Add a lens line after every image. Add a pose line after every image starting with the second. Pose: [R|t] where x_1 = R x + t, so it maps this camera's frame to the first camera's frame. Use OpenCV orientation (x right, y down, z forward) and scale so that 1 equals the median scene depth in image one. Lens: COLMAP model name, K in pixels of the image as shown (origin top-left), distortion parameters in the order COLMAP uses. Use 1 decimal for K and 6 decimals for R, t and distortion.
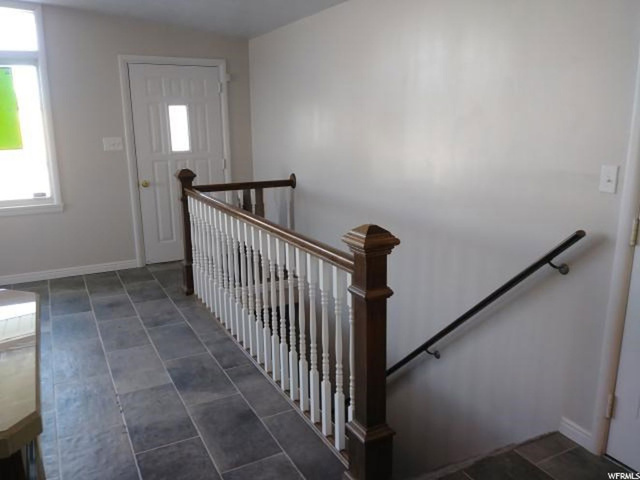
lens RADIAL K [[529.3, 0, 320.0], [0, 529.3, 240.0], [0, 0, 1]] dist [-0.002447, -0.003285]
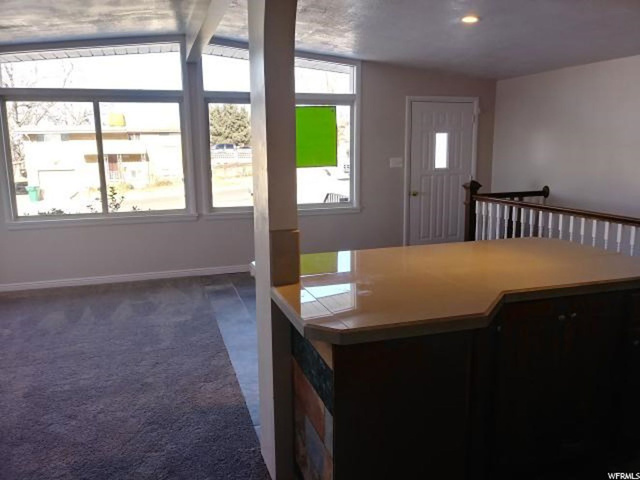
lens RADIAL K [[529.3, 0, 320.0], [0, 529.3, 240.0], [0, 0, 1]] dist [-0.002447, -0.003285]
pose [[0.984126, 0.029008, -0.175086, -0.332463], [-0.036179, 0.998626, -0.037904, 0.066443], [0.173746, 0.043636, 0.983823, -0.312743]]
